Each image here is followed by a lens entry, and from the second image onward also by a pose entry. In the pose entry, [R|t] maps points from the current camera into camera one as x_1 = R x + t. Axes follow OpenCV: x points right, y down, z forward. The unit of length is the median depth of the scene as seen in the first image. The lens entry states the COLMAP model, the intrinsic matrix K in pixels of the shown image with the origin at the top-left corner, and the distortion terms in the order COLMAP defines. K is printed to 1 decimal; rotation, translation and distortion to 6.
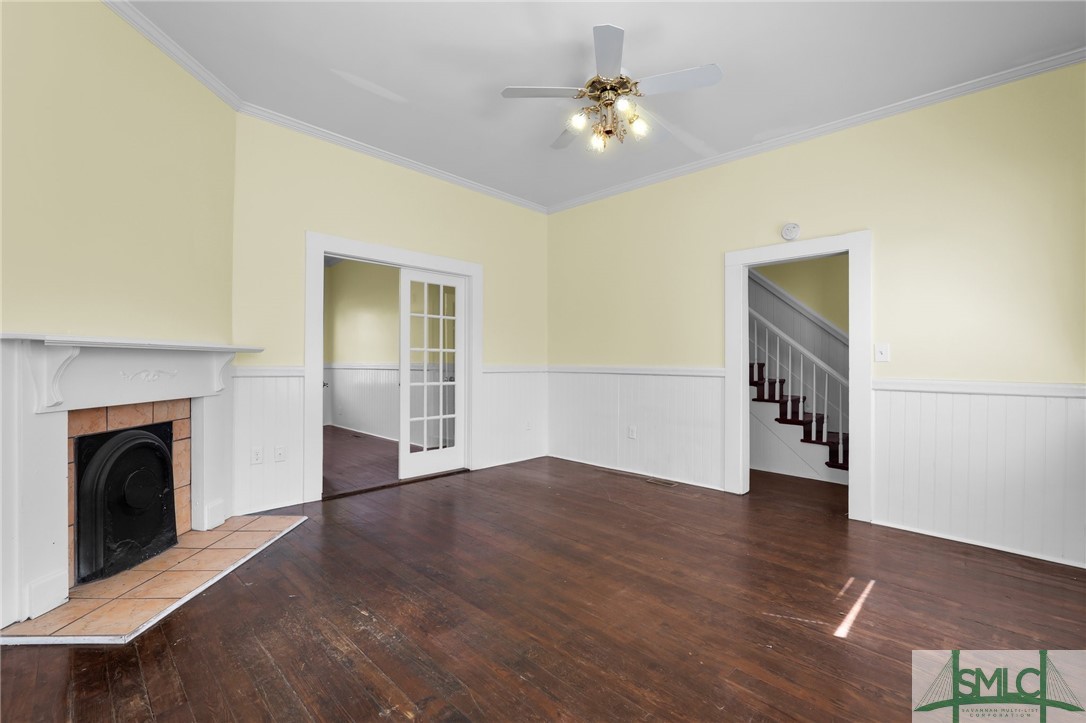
lens RADIAL K [[479.0, 0, 543.0], [0, 479.0, 361.5], [0, 0, 1]] dist [-0.012237, 0.000538]
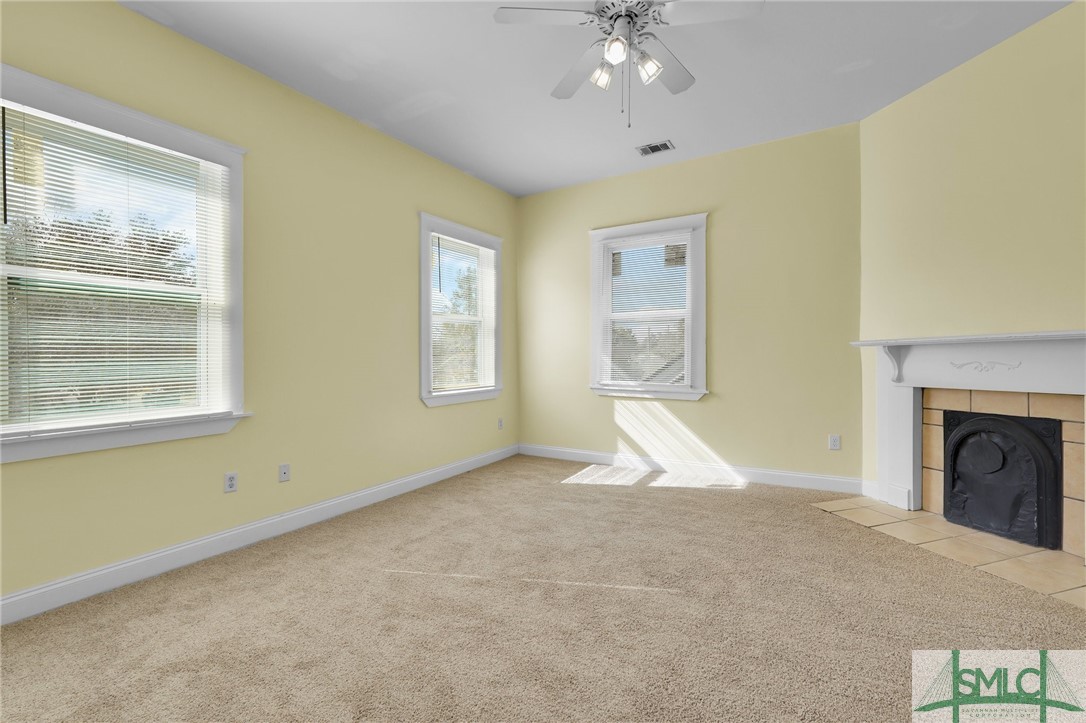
lens RADIAL K [[472.5, 0, 543.0], [0, 472.5, 361.5], [0, 0, 1]] dist [0.000863, 0.000240]
pose [[-0.972904, 0.005511, -0.231143, 0.366848], [0.004784, 0.999982, 0.003704, 0.008131], [0.231159, 0.002498, -0.972913, 1.630100]]
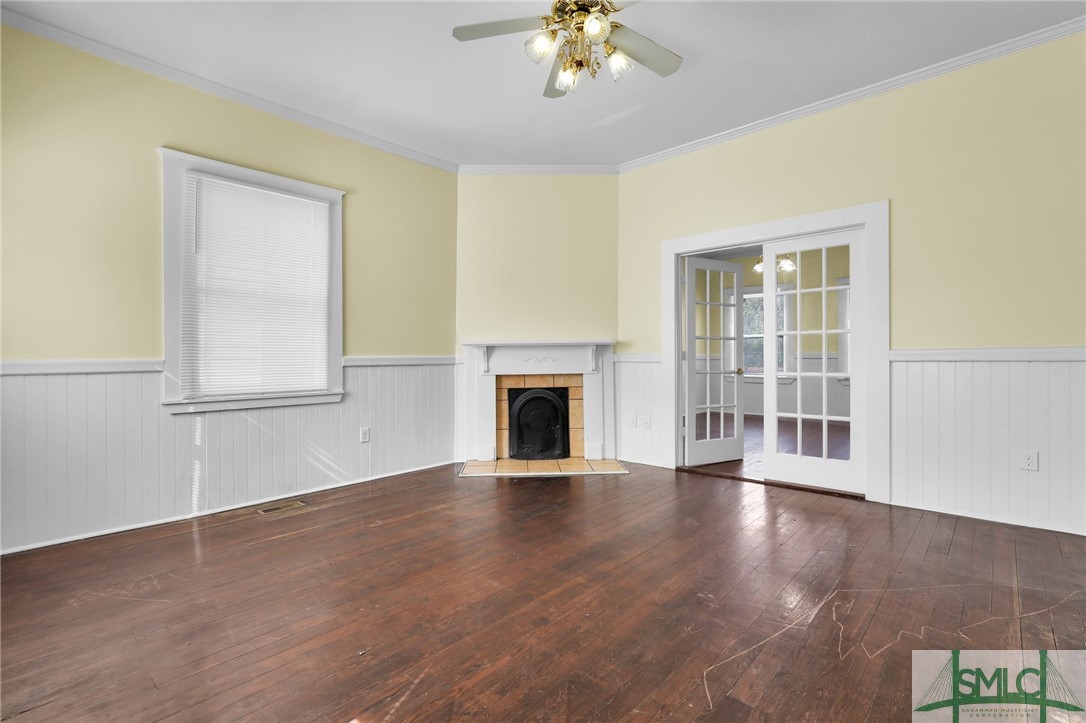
lens RADIAL K [[479.0, 0, 543.0], [0, 479.0, 361.5], [0, 0, 1]] dist [-0.012237, 0.000538]
pose [[0.030994, 0.005512, -0.999504, 0.902082], [0.012297, 0.999907, 0.005895, 0.023285], [0.999444, -0.012473, 0.030924, 0.854820]]
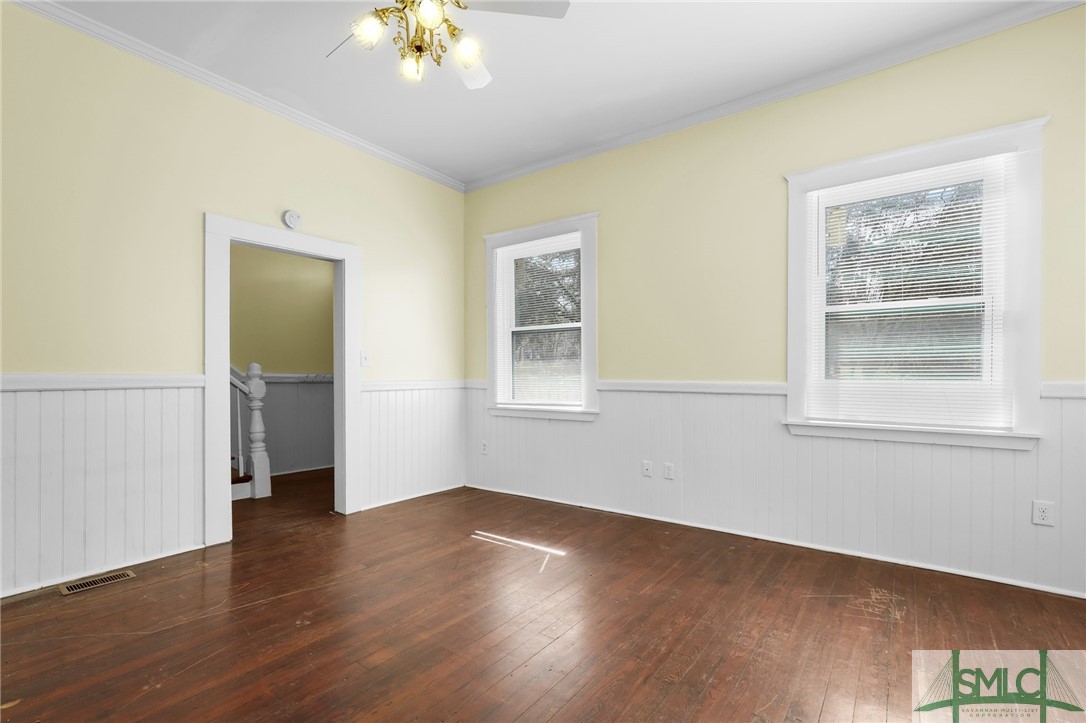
lens RADIAL K [[487.2, 0, 543.6], [0, 487.2, 377.6], [0, 0, 1]] dist [0.002444, 0.000441]
pose [[-0.158952, -0.014645, 0.987178, -0.572667], [-0.012911, 0.999835, 0.012754, 0.009450], [-0.987202, -0.010718, -0.159114, 0.881531]]
